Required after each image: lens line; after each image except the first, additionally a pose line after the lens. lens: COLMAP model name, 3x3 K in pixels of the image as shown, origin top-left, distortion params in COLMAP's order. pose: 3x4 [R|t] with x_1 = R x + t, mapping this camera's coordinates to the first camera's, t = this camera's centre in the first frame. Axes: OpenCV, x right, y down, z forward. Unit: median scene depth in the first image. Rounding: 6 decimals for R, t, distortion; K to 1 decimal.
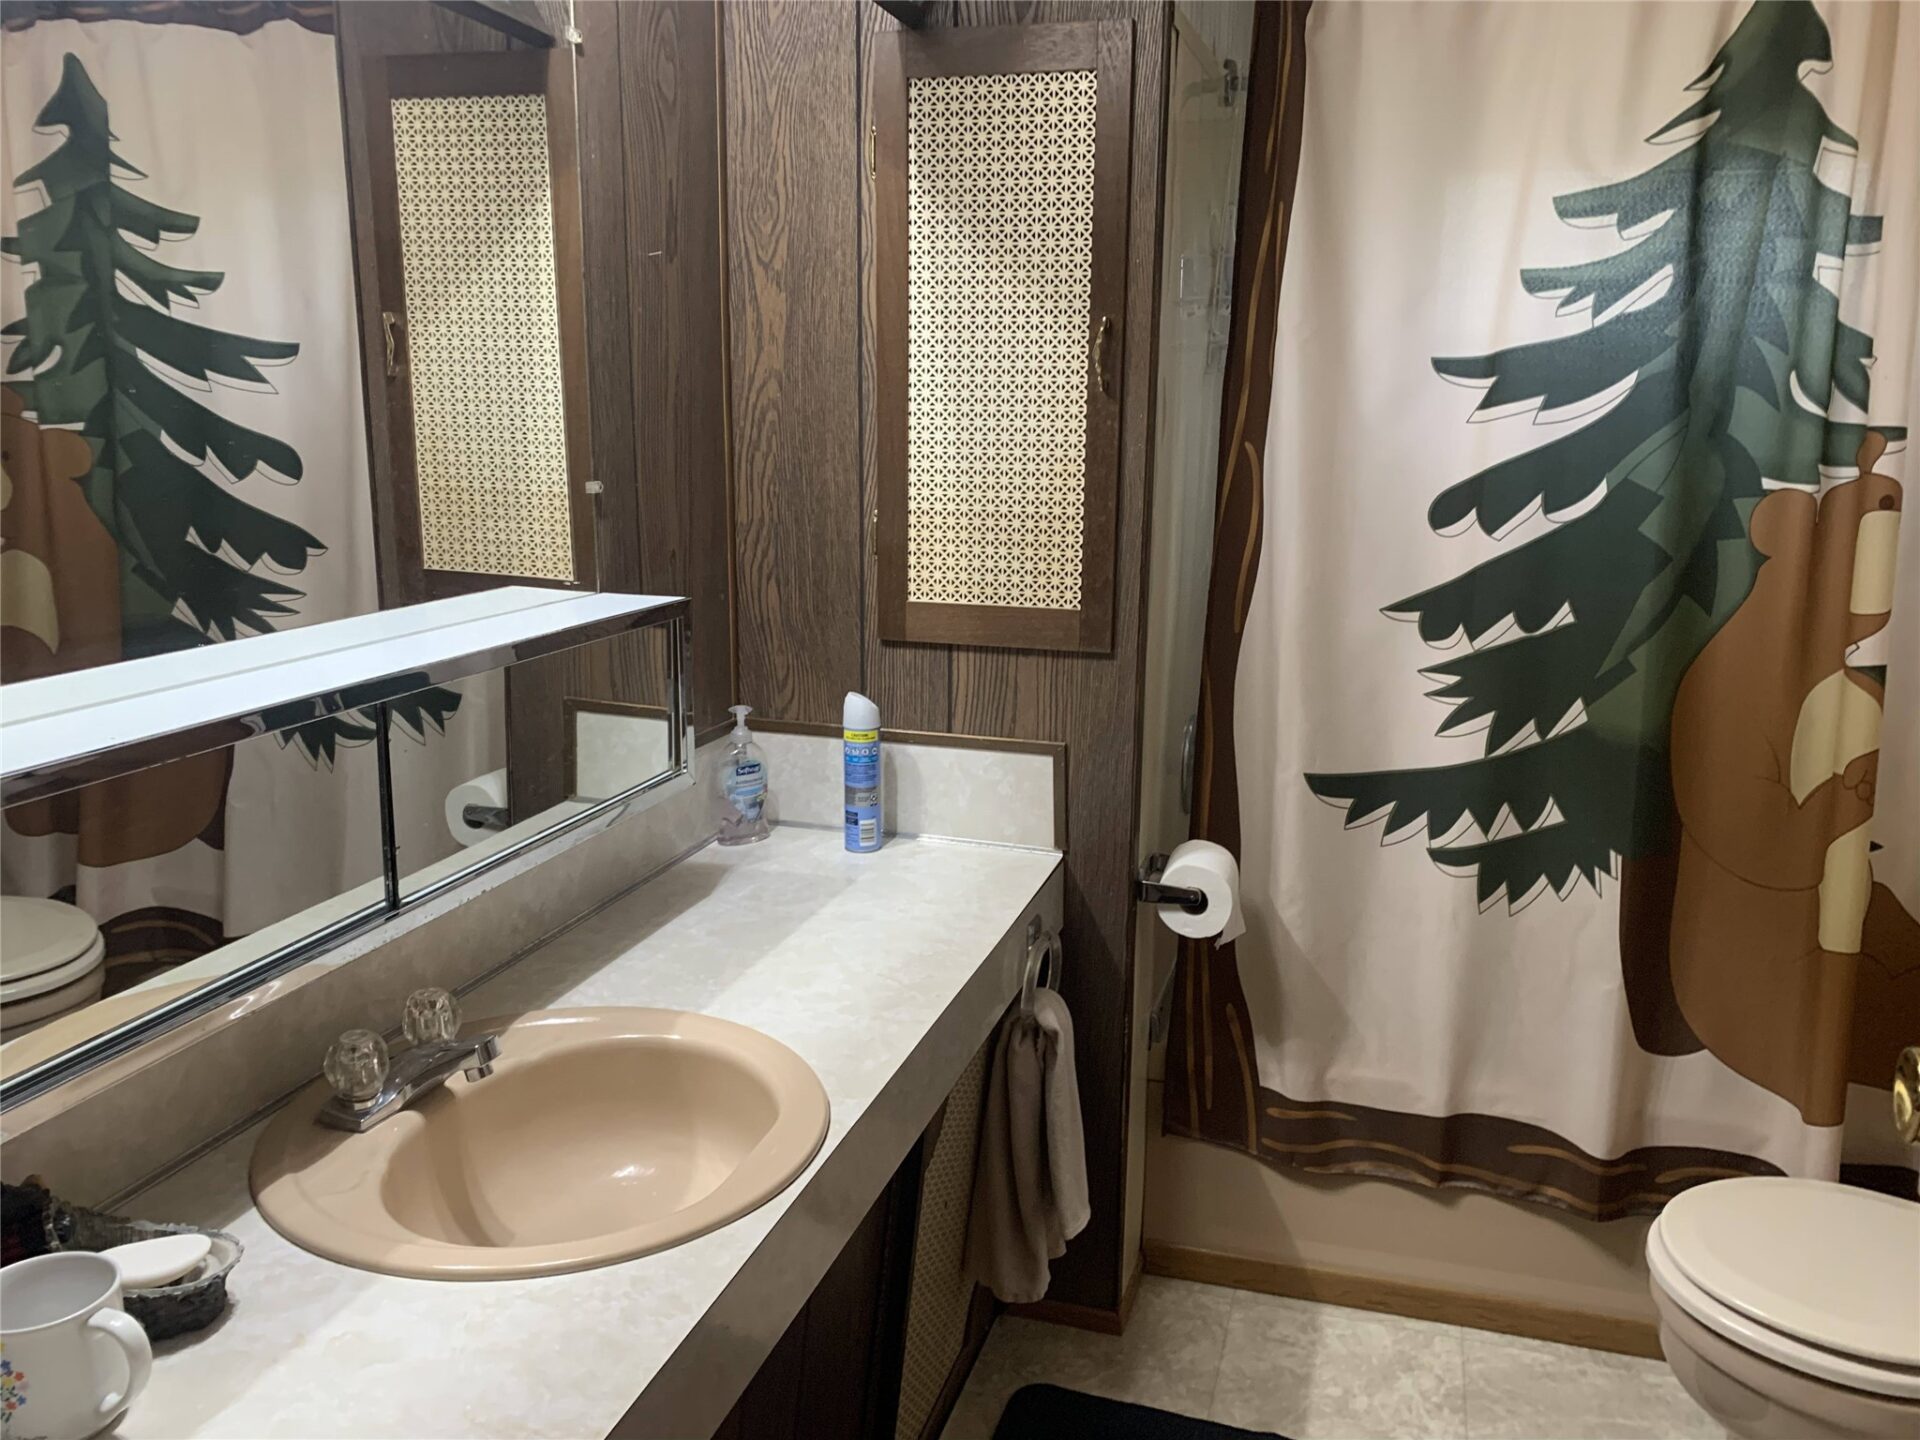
lens RADIAL K [[1466.6, 0, 966.8], [0, 1466.6, 727.2], [0, 0, 1]] dist [0.111095, -0.188521]
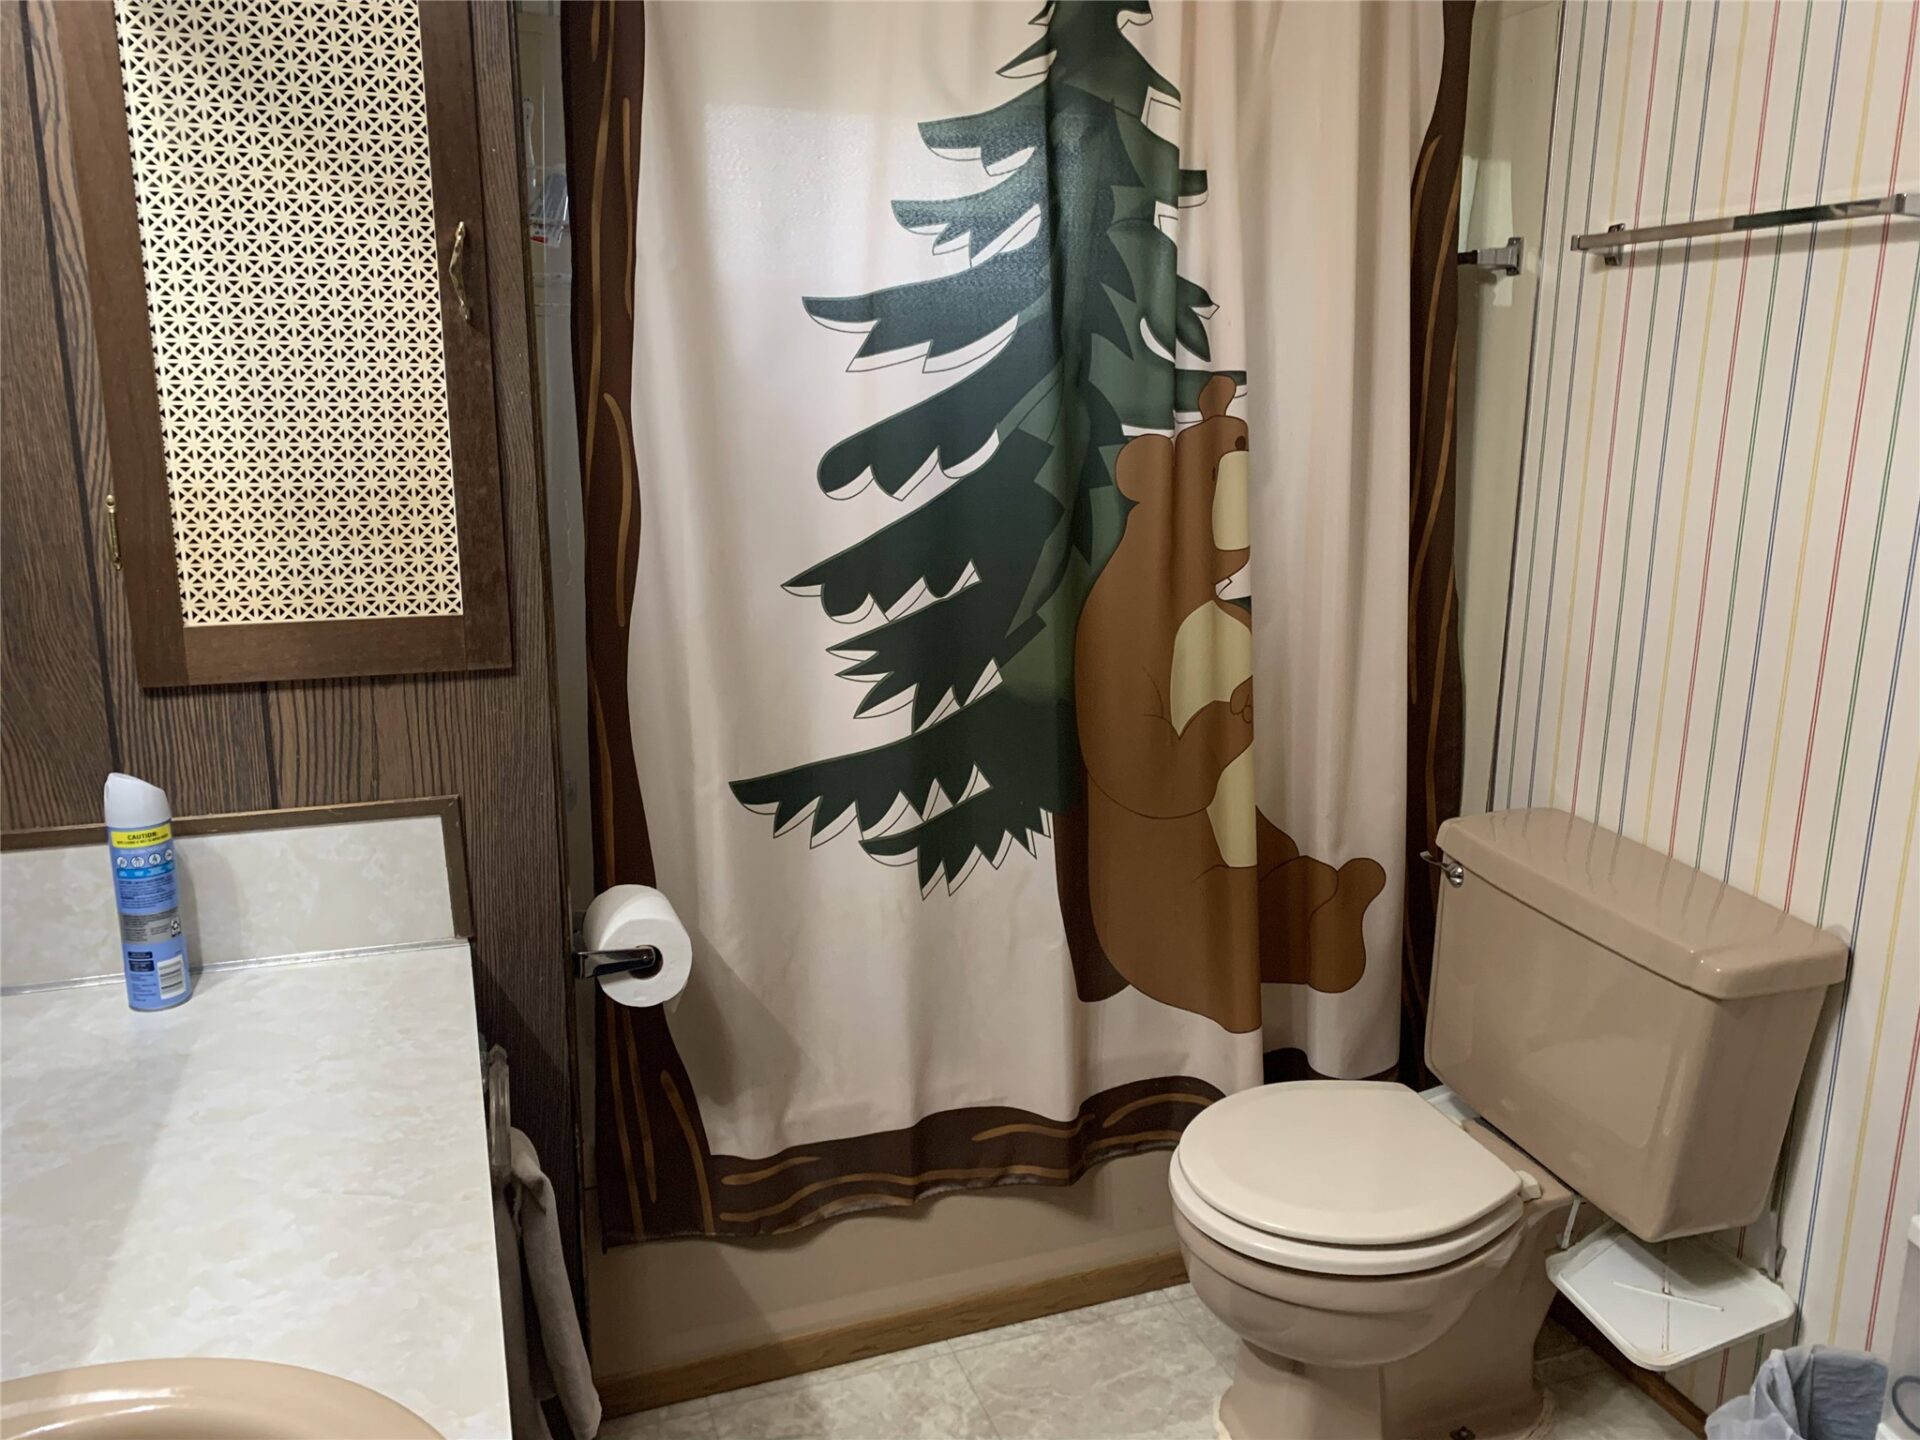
lens RADIAL K [[1490.5, 0, 984.7], [0, 1490.5, 719.0], [0, 0, 1]] dist [0.090401, -0.119073]
pose [[0.797856, -0.136942, 0.587089, -0.162305], [0.130818, 0.989981, 0.053137, -0.032999], [-0.588484, 0.034406, 0.807777, 0.223061]]
